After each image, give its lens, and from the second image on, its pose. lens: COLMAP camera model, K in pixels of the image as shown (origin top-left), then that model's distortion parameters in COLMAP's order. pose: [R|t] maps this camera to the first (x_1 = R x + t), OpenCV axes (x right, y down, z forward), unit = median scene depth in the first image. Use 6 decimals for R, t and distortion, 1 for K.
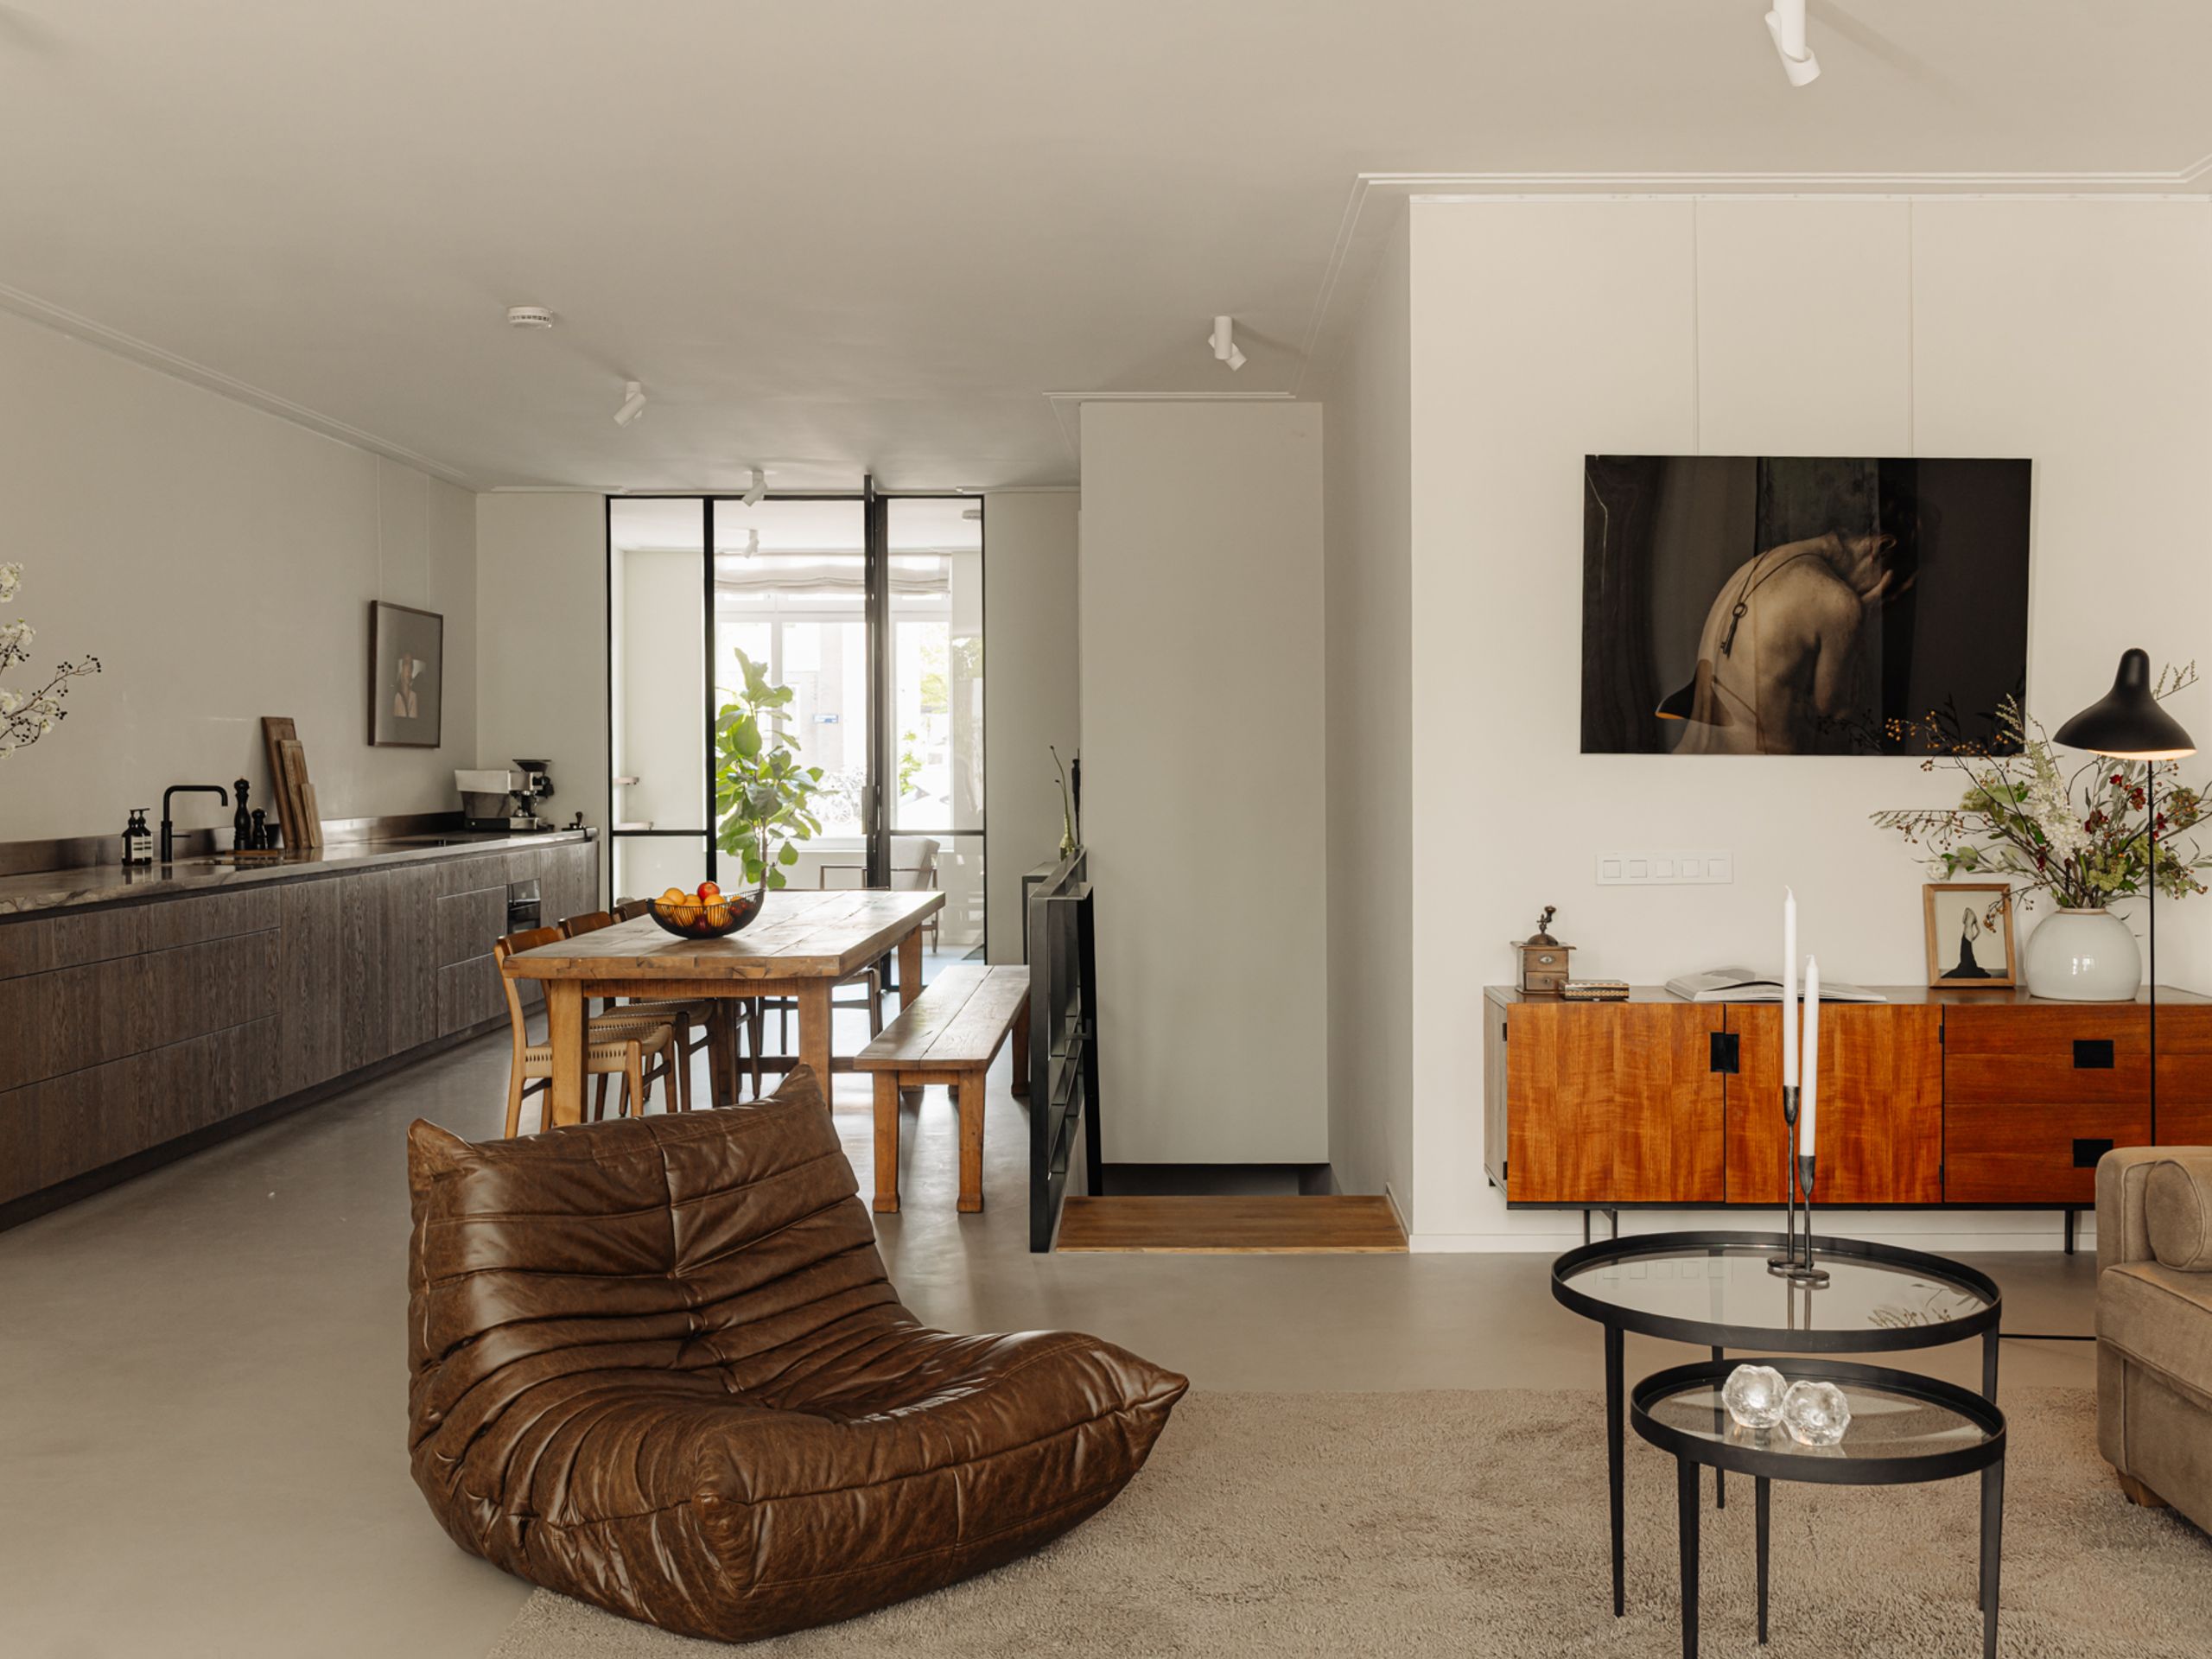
lens RADIAL K [[2149.6, 0, 1113.4], [0, 2149.6, 807.4], [0, 0, 1]] dist [-0.037501, 0.000000]
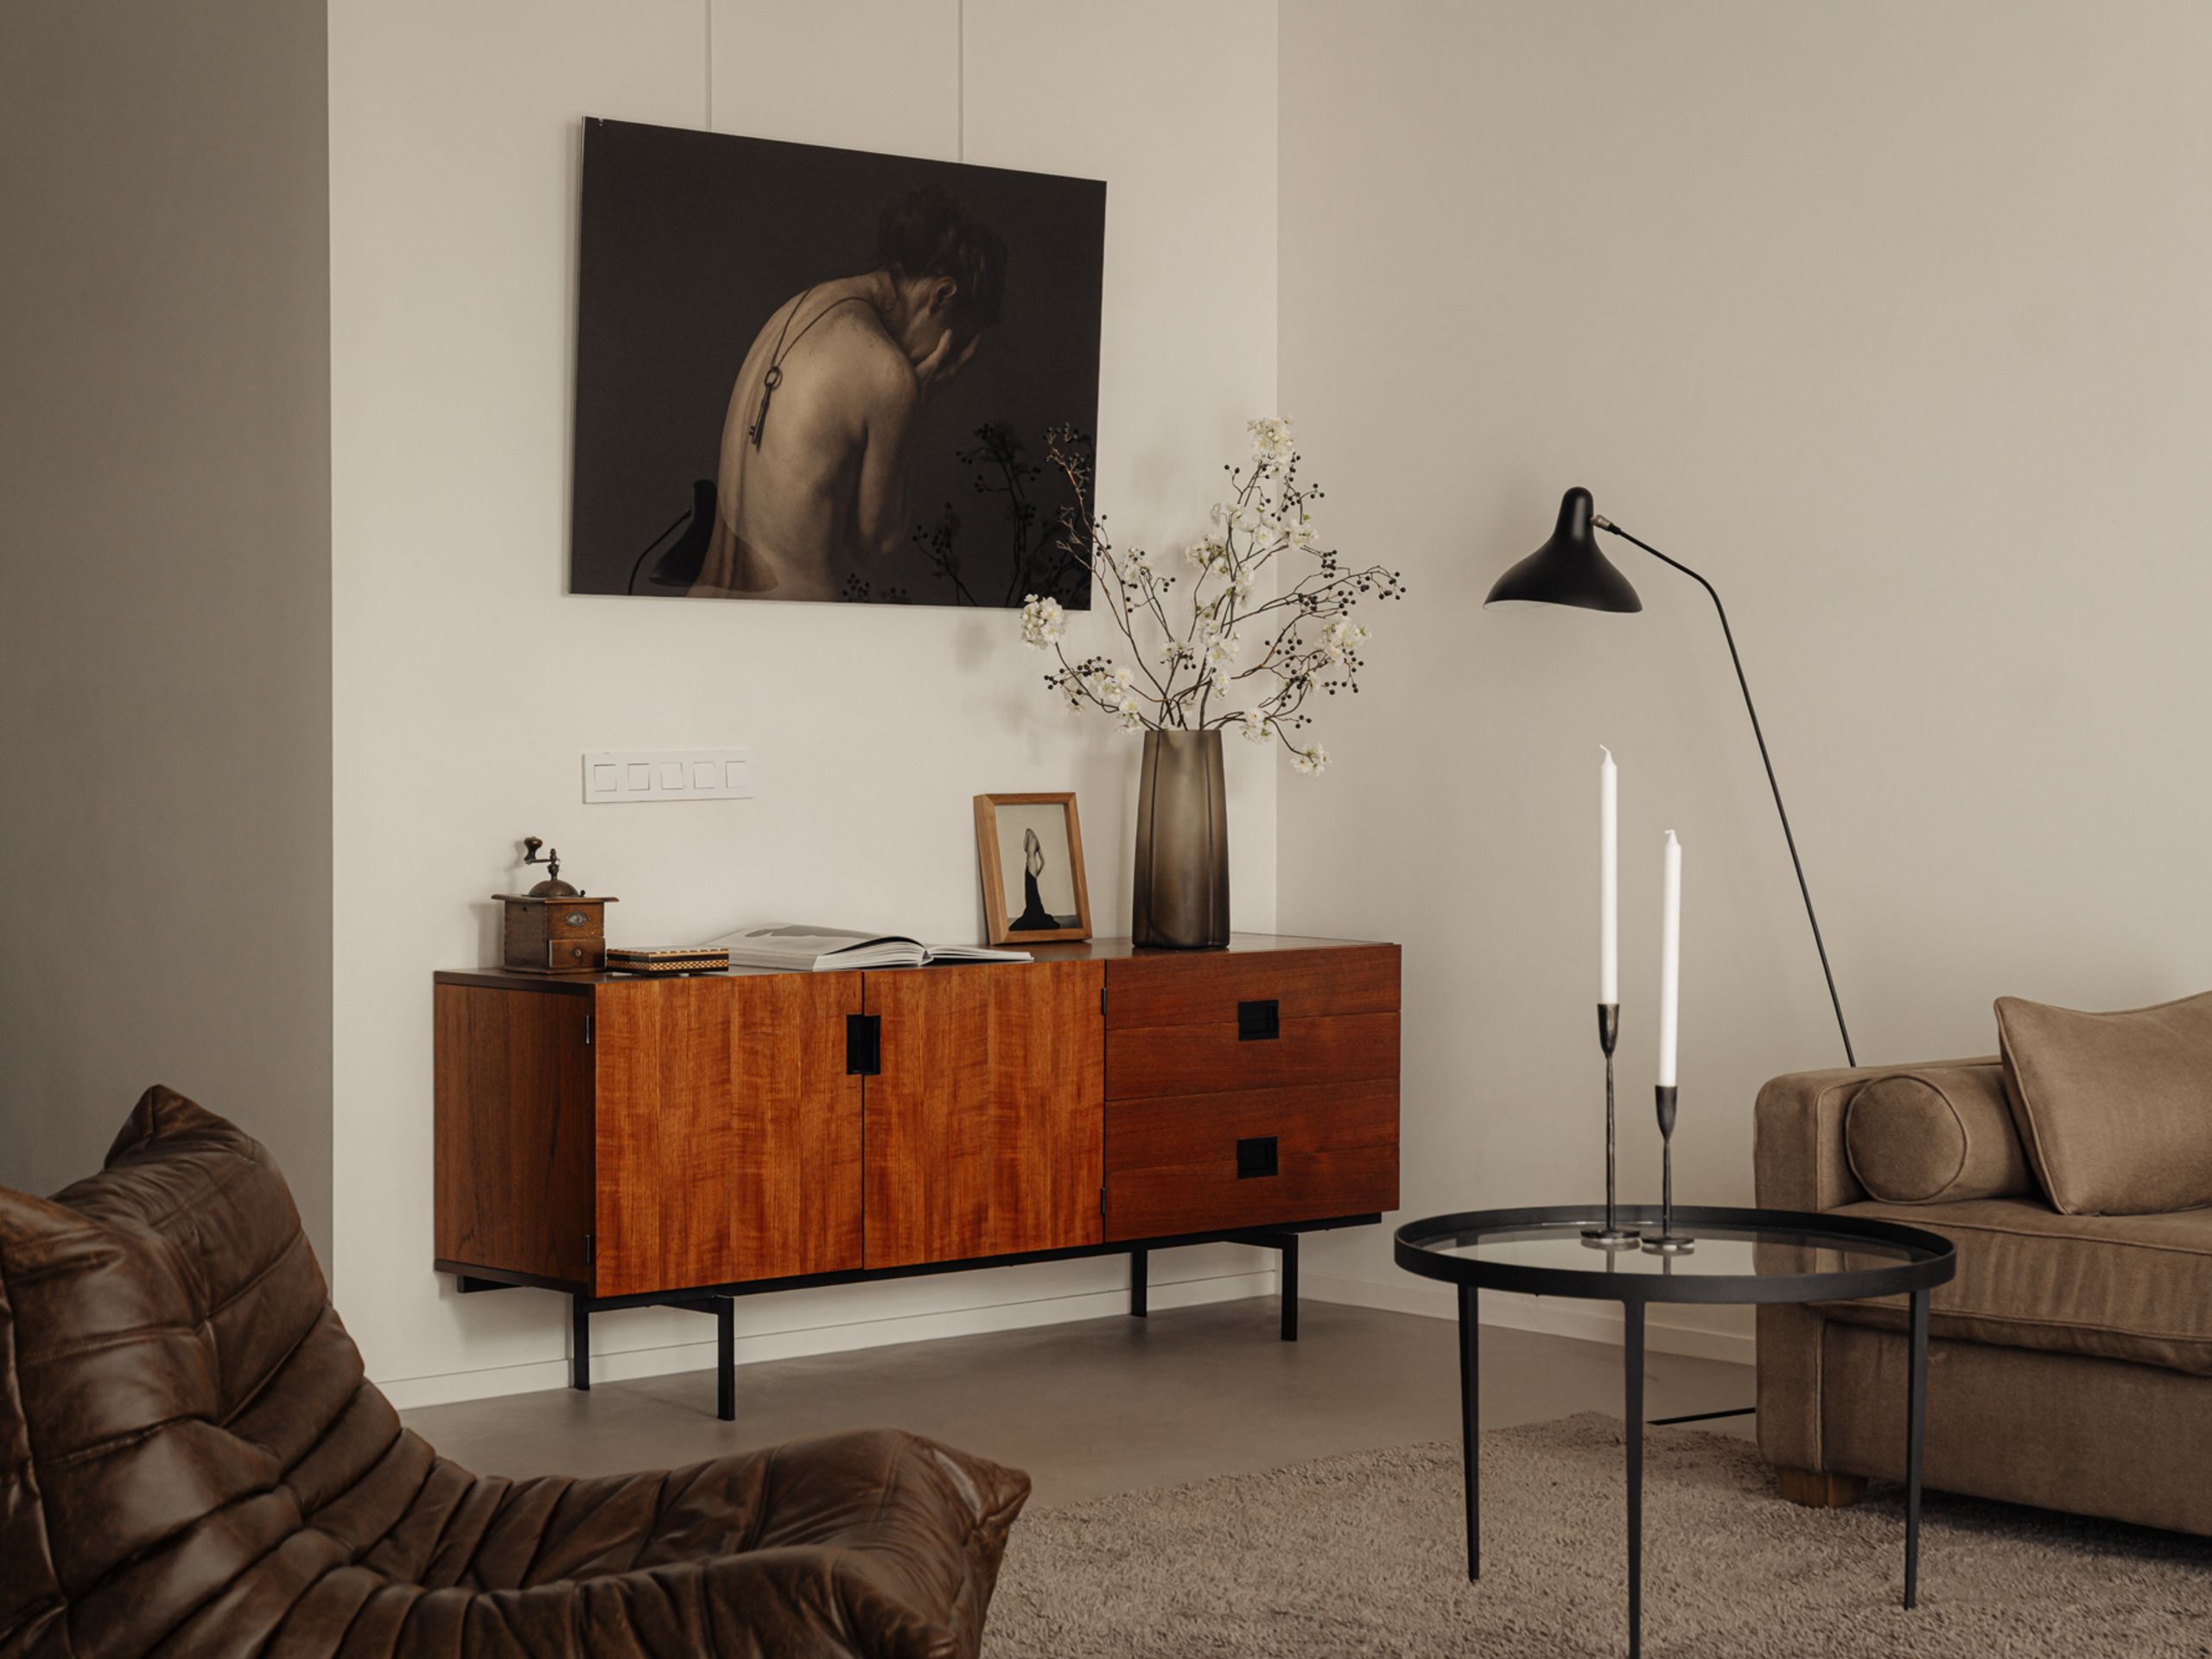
lens RADIAL K [[4034.4, 0, 1106.8], [0, 4034.4, 837.9], [0, 0, 1]] dist [0.030873, 0.000000]
pose [[0.746470, -0.021791, 0.665062, -0.489065], [0.006314, 0.999651, 0.025667, 0.018406], [-0.665389, -0.014961, 0.746347, 0.013781]]
